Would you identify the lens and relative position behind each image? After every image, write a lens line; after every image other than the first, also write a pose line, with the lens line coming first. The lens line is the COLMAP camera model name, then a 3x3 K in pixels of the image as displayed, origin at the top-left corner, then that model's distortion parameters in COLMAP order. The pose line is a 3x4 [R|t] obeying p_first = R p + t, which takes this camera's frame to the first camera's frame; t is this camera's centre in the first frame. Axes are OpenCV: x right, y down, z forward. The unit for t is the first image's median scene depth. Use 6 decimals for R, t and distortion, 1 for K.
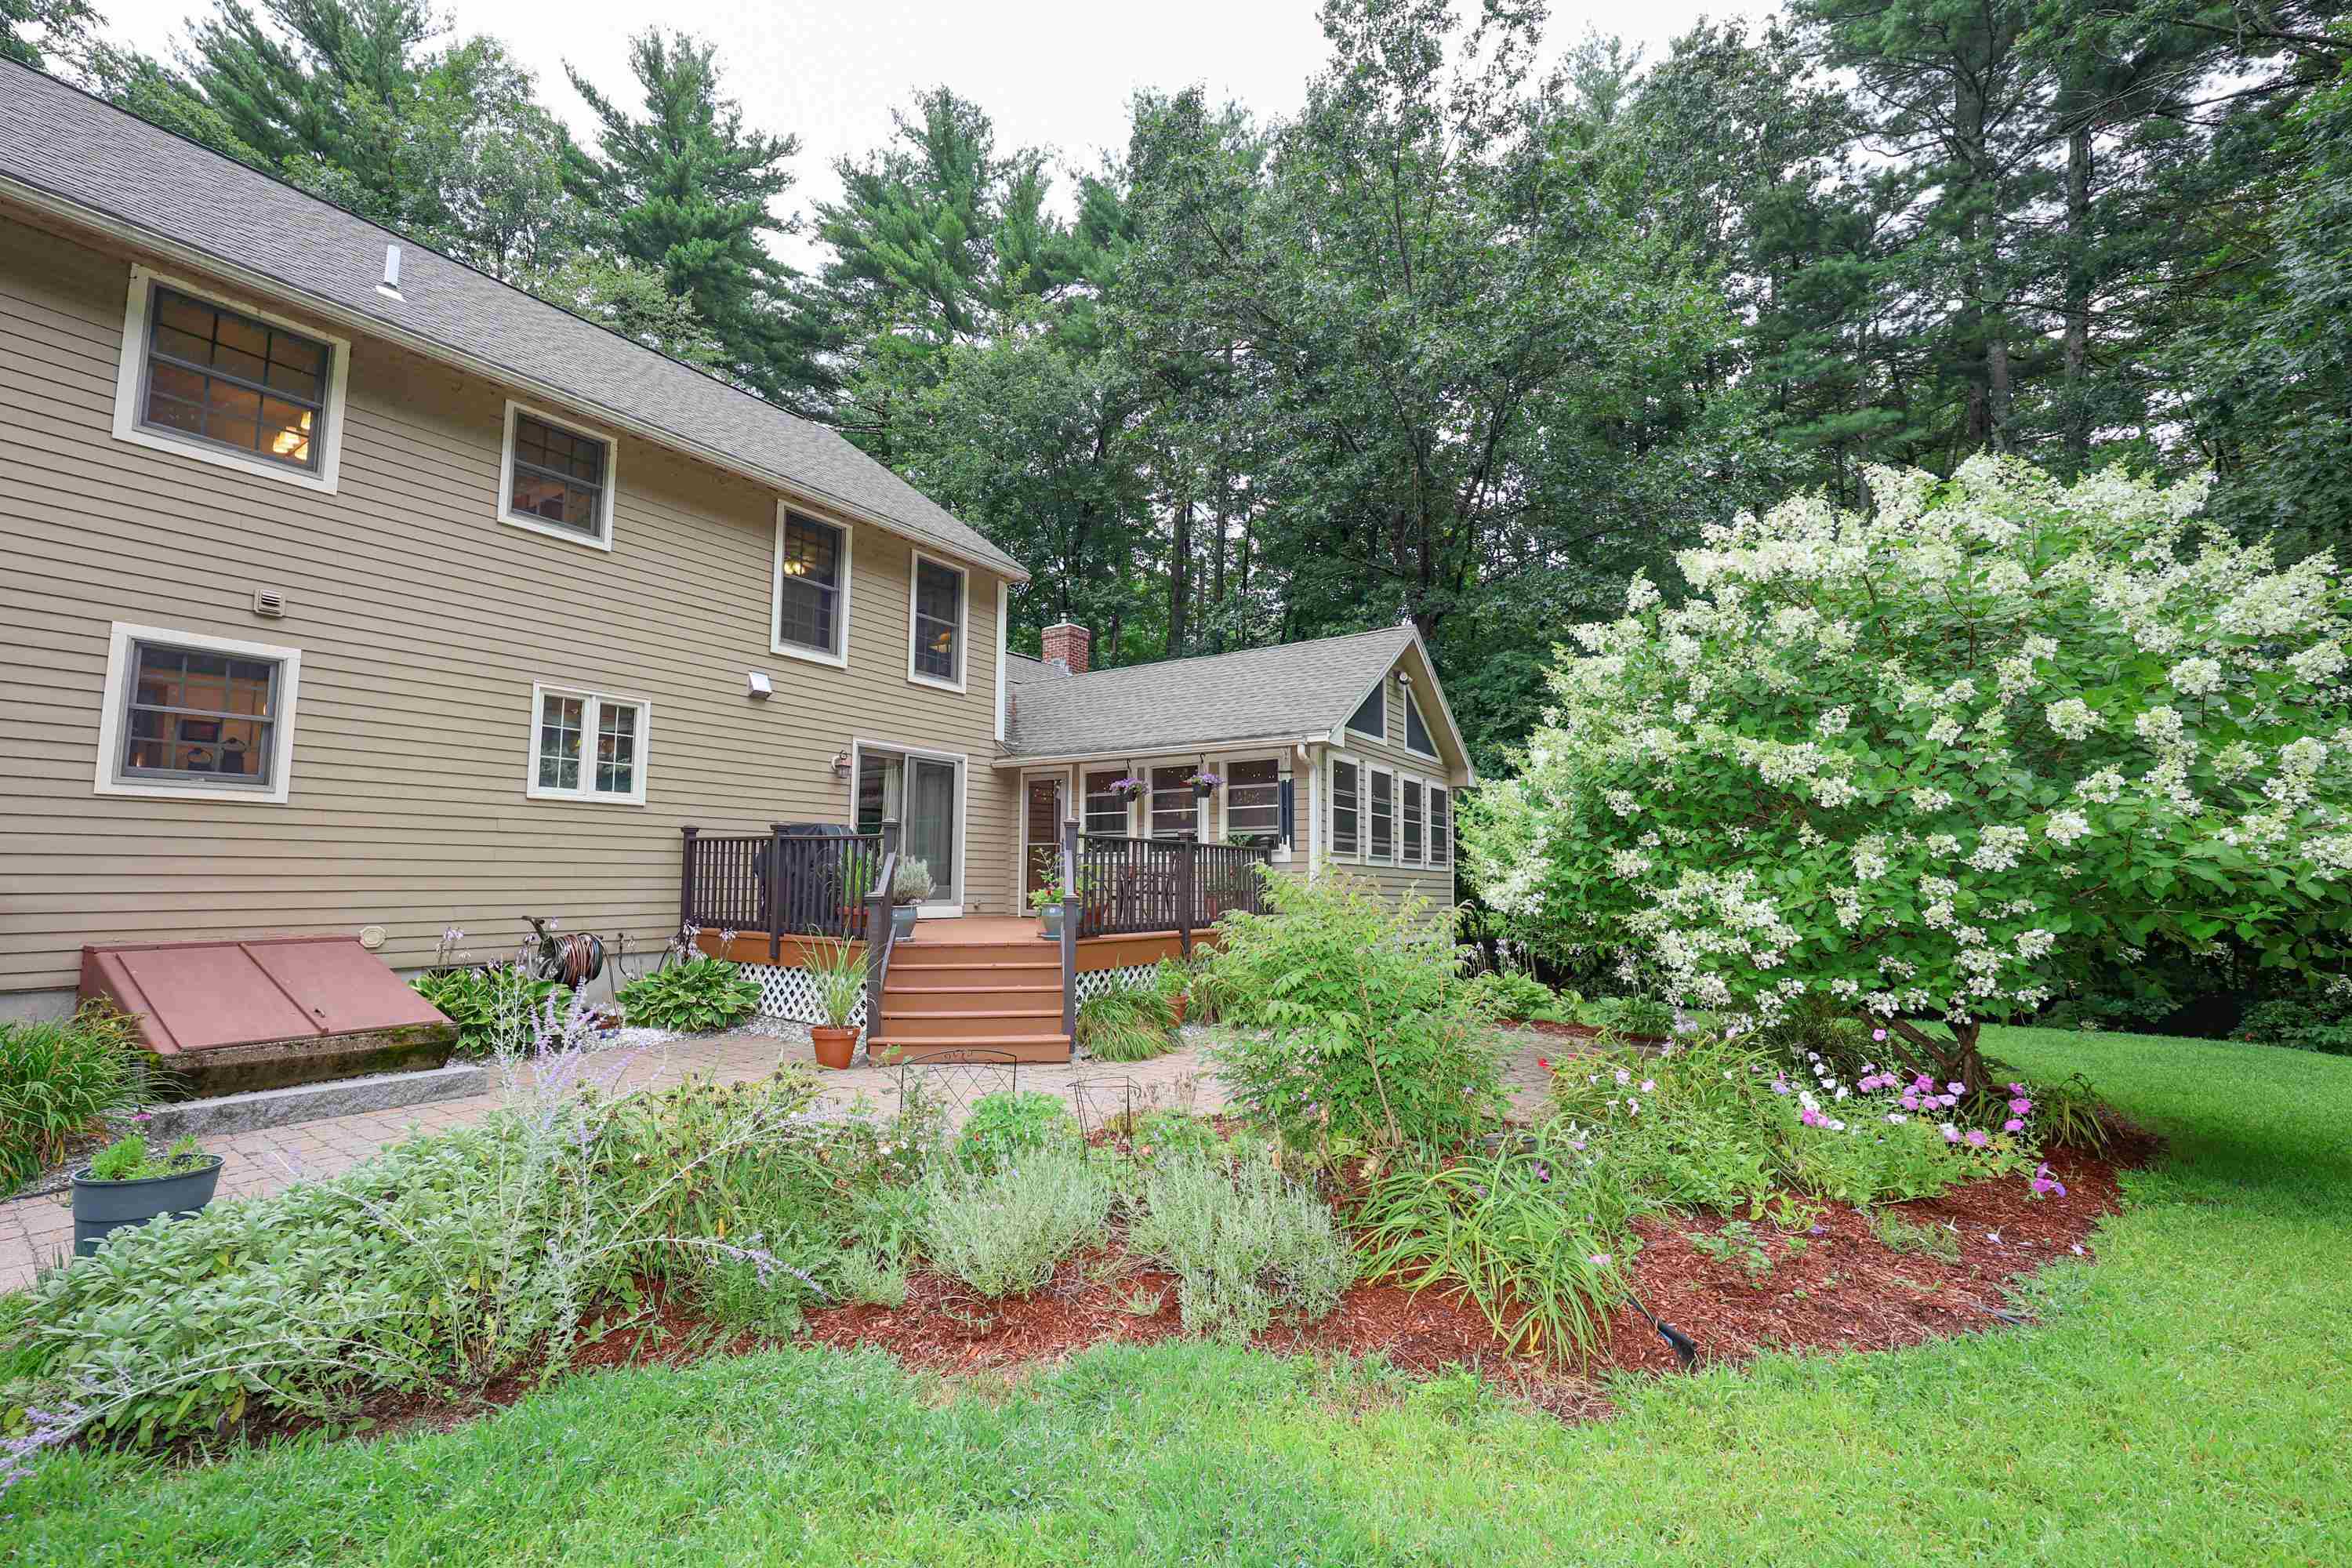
lens RADIAL K [[952.2, 0, 1176.0], [0, 952.2, 784.0], [0, 0, 1]] dist [0.002216, 0.000148]
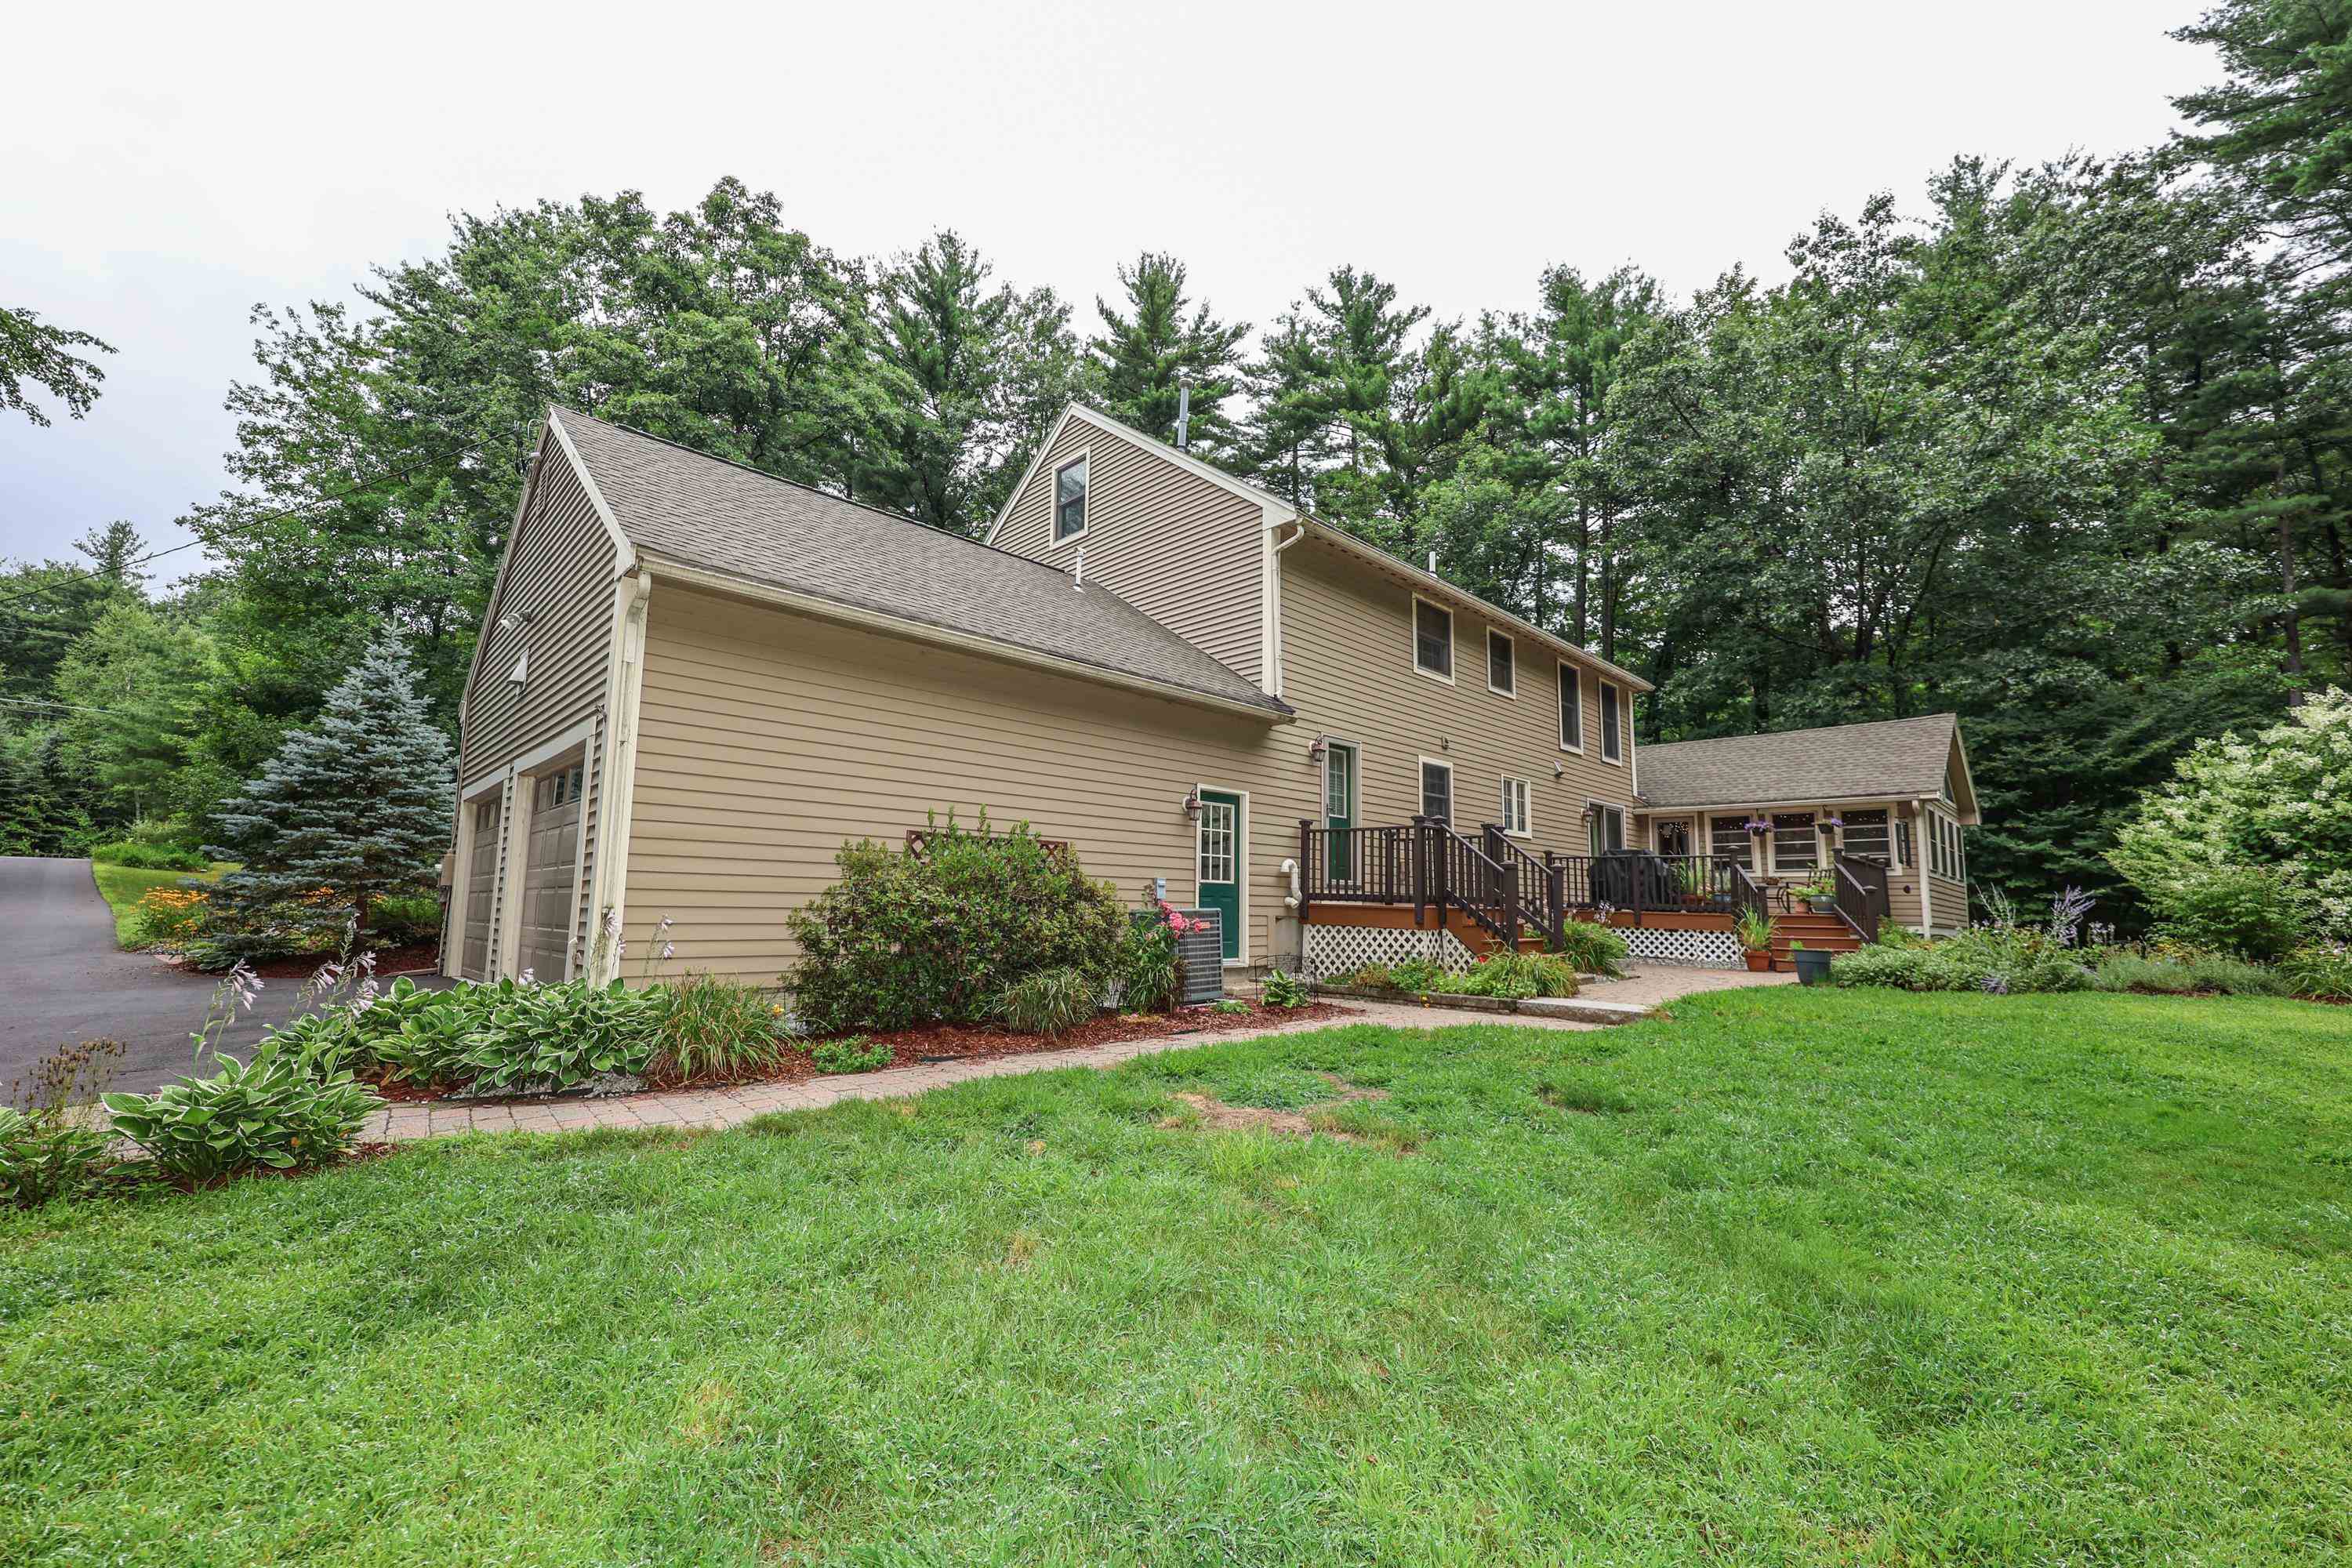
lens RADIAL K [[930.4, 0, 1173.0], [0, 930.4, 787.9], [0, 0, 1]] dist [-0.002728, -0.000357]
pose [[0.977329, -0.009937, -0.211494, -0.621199], [0.003022, 0.999451, -0.032993, -0.012876], [0.211705, 0.031606, 0.976822, -0.627798]]
